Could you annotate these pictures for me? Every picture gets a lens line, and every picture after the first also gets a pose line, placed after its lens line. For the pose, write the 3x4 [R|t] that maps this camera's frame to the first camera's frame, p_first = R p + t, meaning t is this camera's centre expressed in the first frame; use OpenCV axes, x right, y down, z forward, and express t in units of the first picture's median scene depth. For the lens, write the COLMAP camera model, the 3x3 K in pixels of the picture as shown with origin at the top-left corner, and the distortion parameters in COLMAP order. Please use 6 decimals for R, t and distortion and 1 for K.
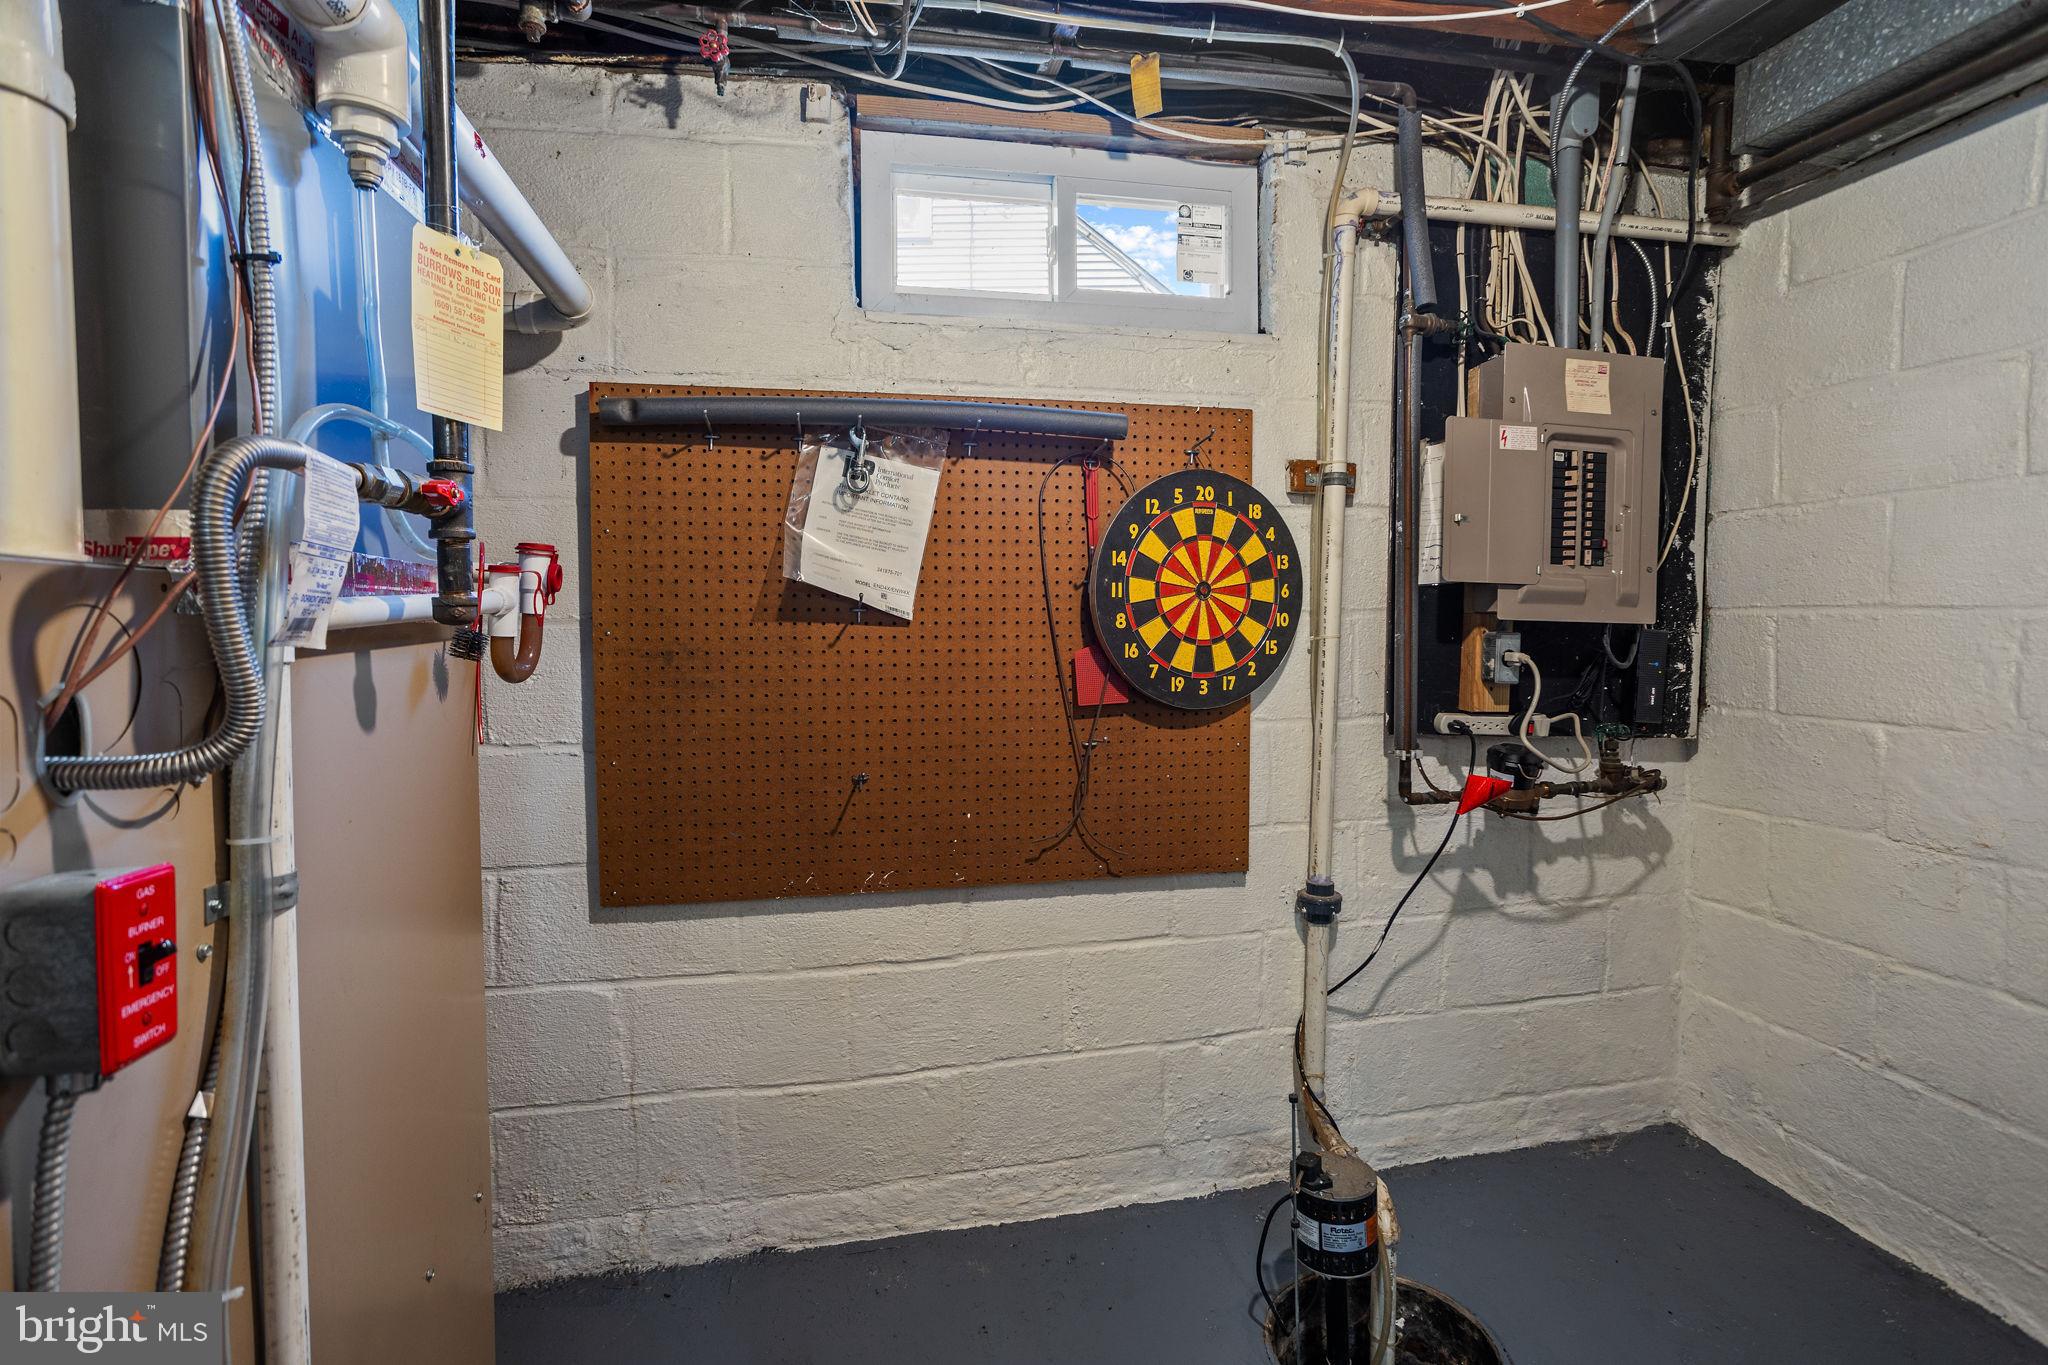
lens RADIAL K [[1003.4, 0, 1020.7], [0, 1003.4, 633.7], [0, 0, 1]] dist [-0.041910, 0.019395]
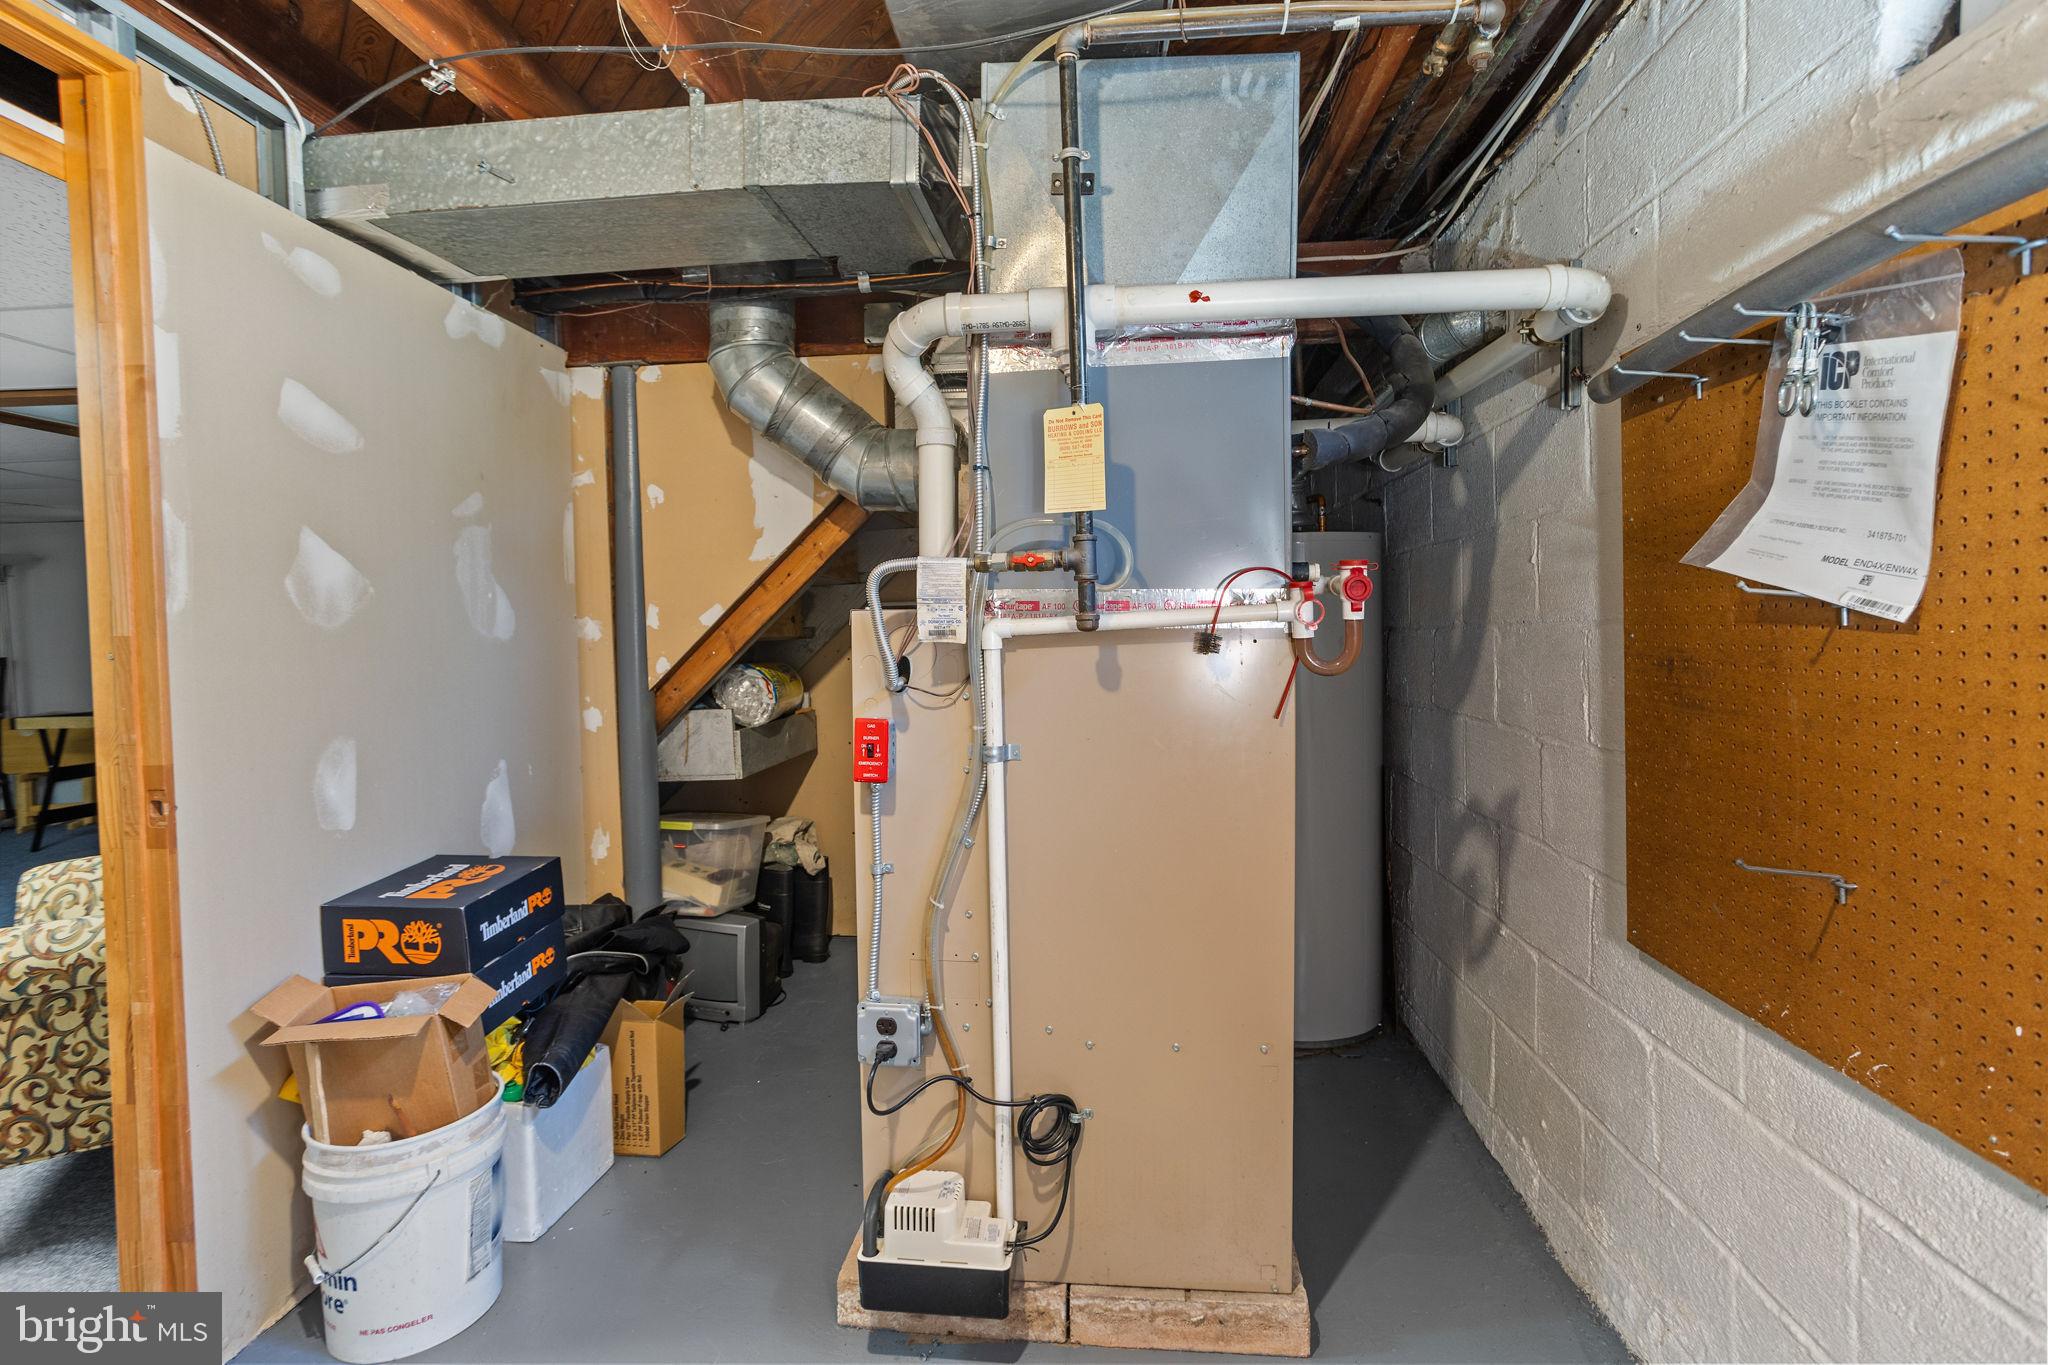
lens RADIAL K [[1003.4, 0, 1020.7], [0, 1003.4, 633.7], [0, 0, 1]] dist [-0.041910, 0.019395]
pose [[-0.312409, 0.015883, -0.949815, 0.555559], [0.002251, 0.999870, 0.015979, -0.016471], [0.949945, 0.002854, -0.312404, 0.715305]]
